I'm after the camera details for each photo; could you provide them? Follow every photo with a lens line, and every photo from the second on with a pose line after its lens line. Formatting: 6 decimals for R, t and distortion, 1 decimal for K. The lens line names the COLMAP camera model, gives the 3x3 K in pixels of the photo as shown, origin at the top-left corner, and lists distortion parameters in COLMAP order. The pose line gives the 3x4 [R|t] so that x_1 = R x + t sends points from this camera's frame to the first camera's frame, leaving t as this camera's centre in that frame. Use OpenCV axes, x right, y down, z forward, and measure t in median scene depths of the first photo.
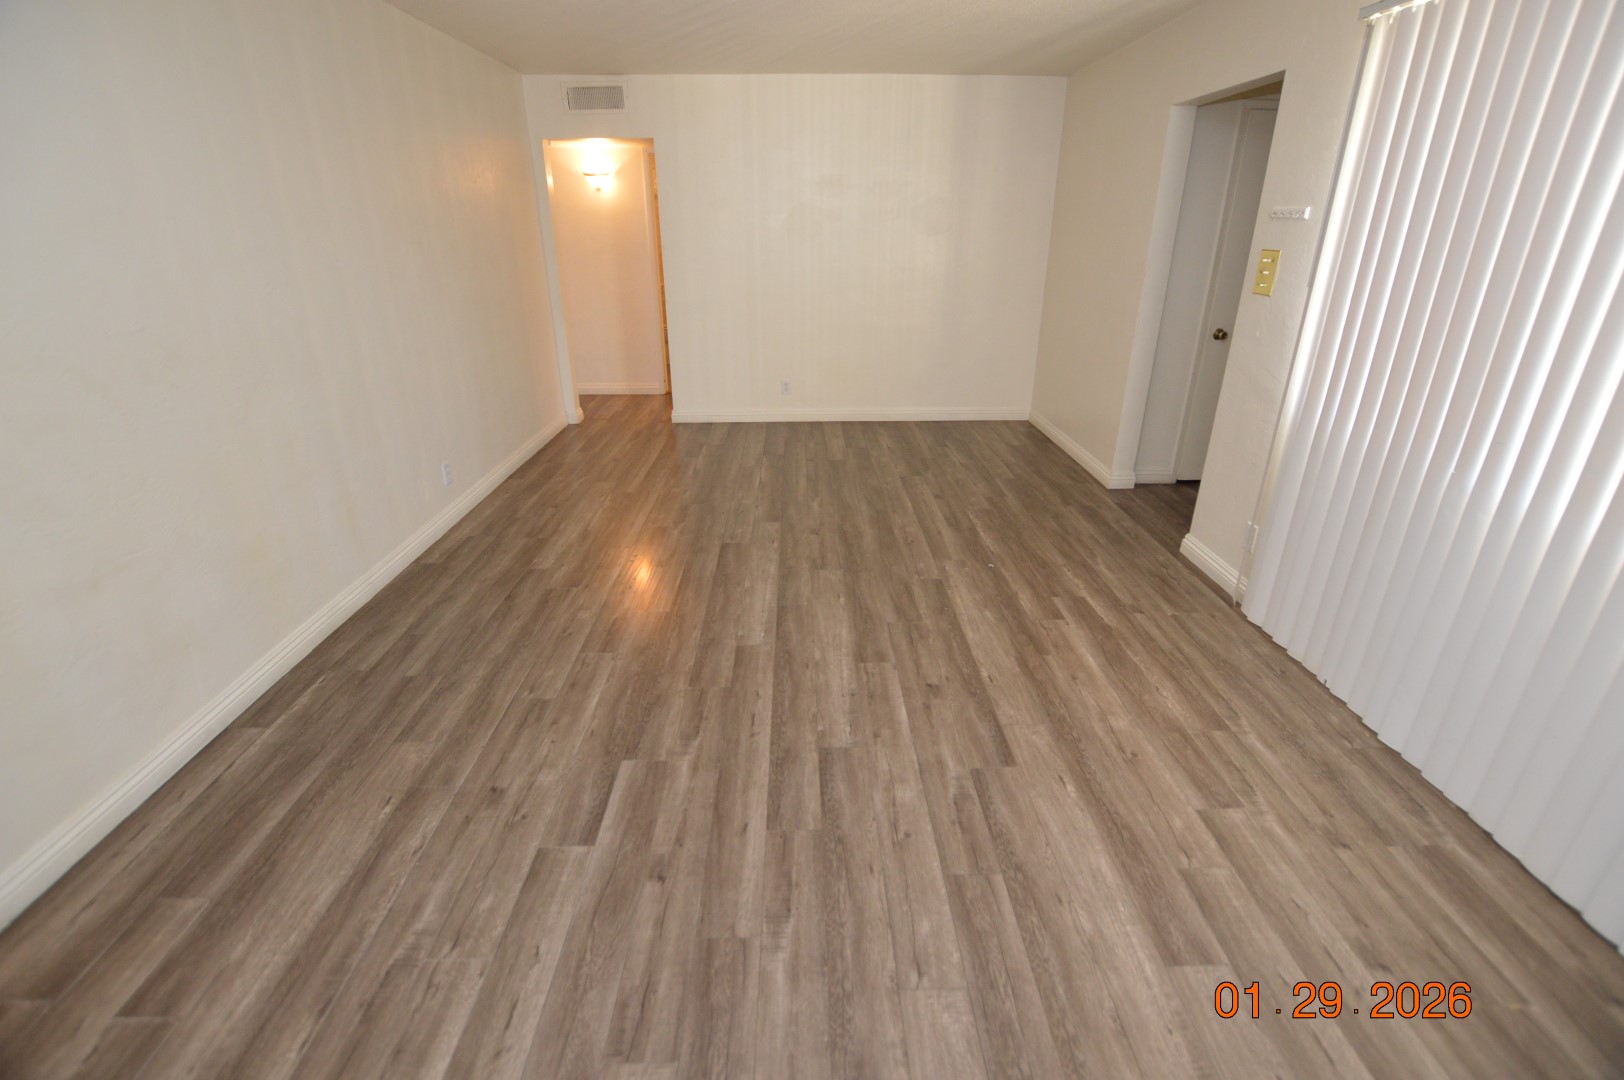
lens RADIAL K [[725.3, 0, 816.7], [0, 725.3, 530.3], [0, 0, 1]] dist [-0.019352, -0.000243]
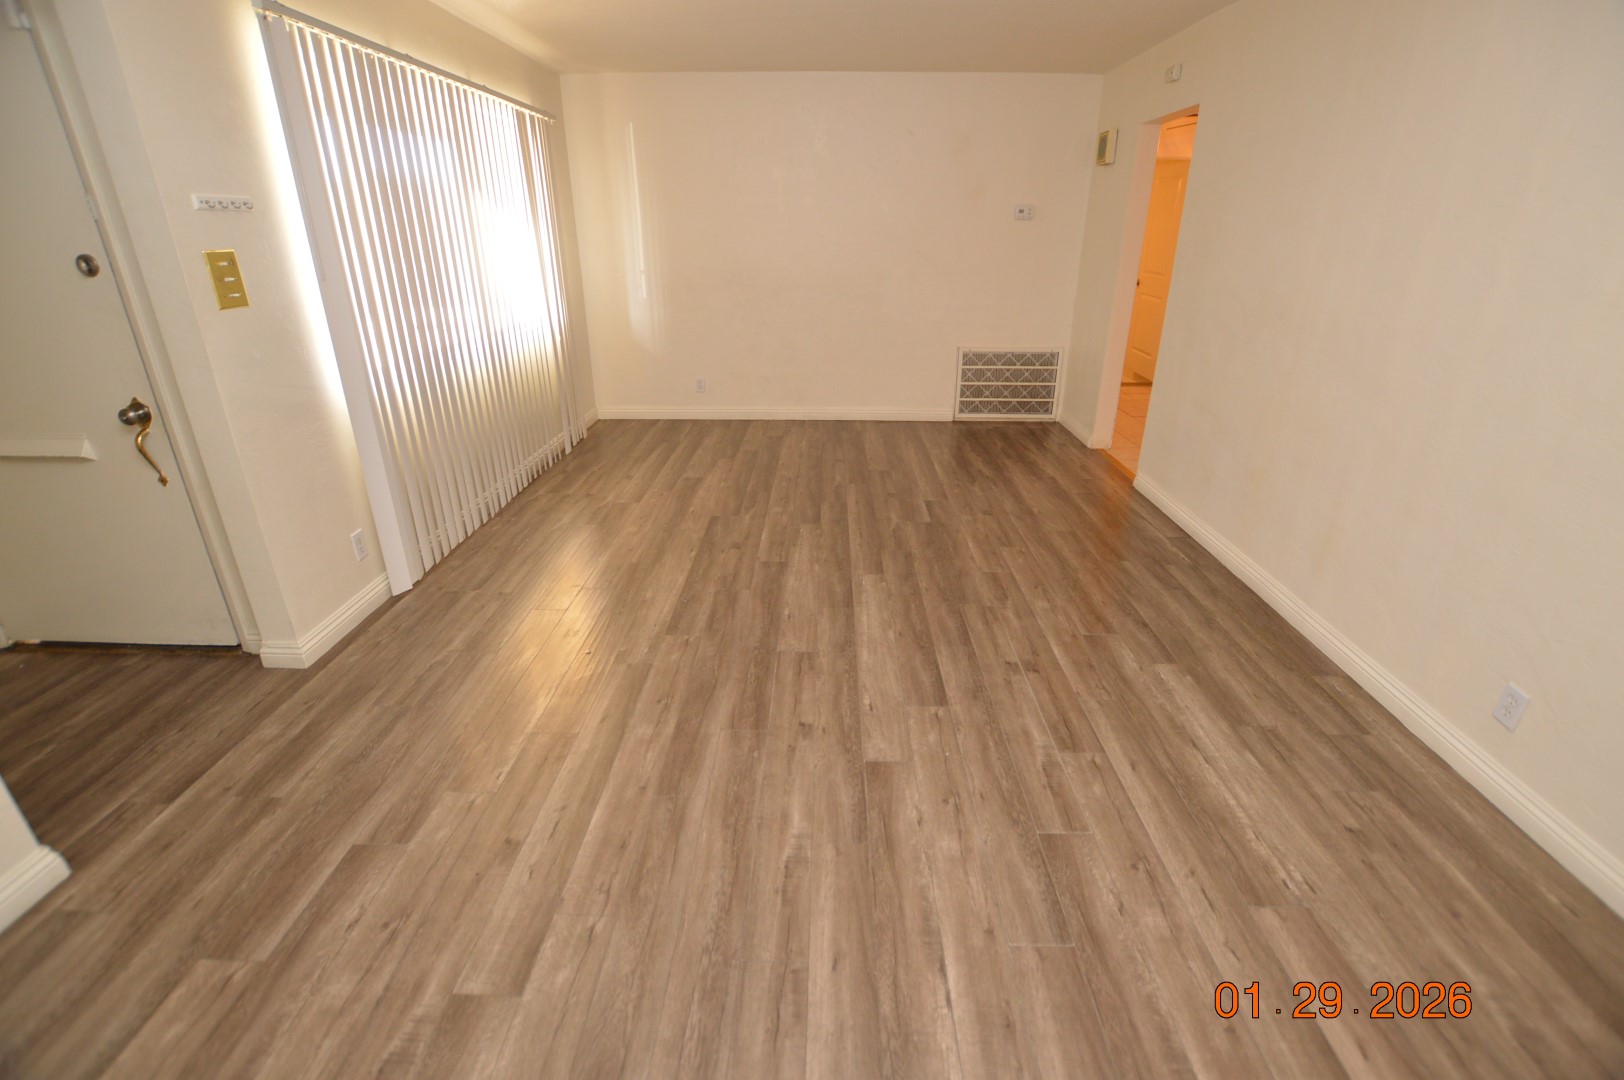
lens RADIAL K [[756.7, 0, 817.1], [0, 756.7, 543.3], [0, 0, 1]] dist [-0.016038, -0.000396]
pose [[-0.999196, -0.020048, 0.034727, -0.041611], [0.011066, 0.694535, 0.719374, -0.744413], [-0.038542, 0.719180, -0.693754, 1.765009]]
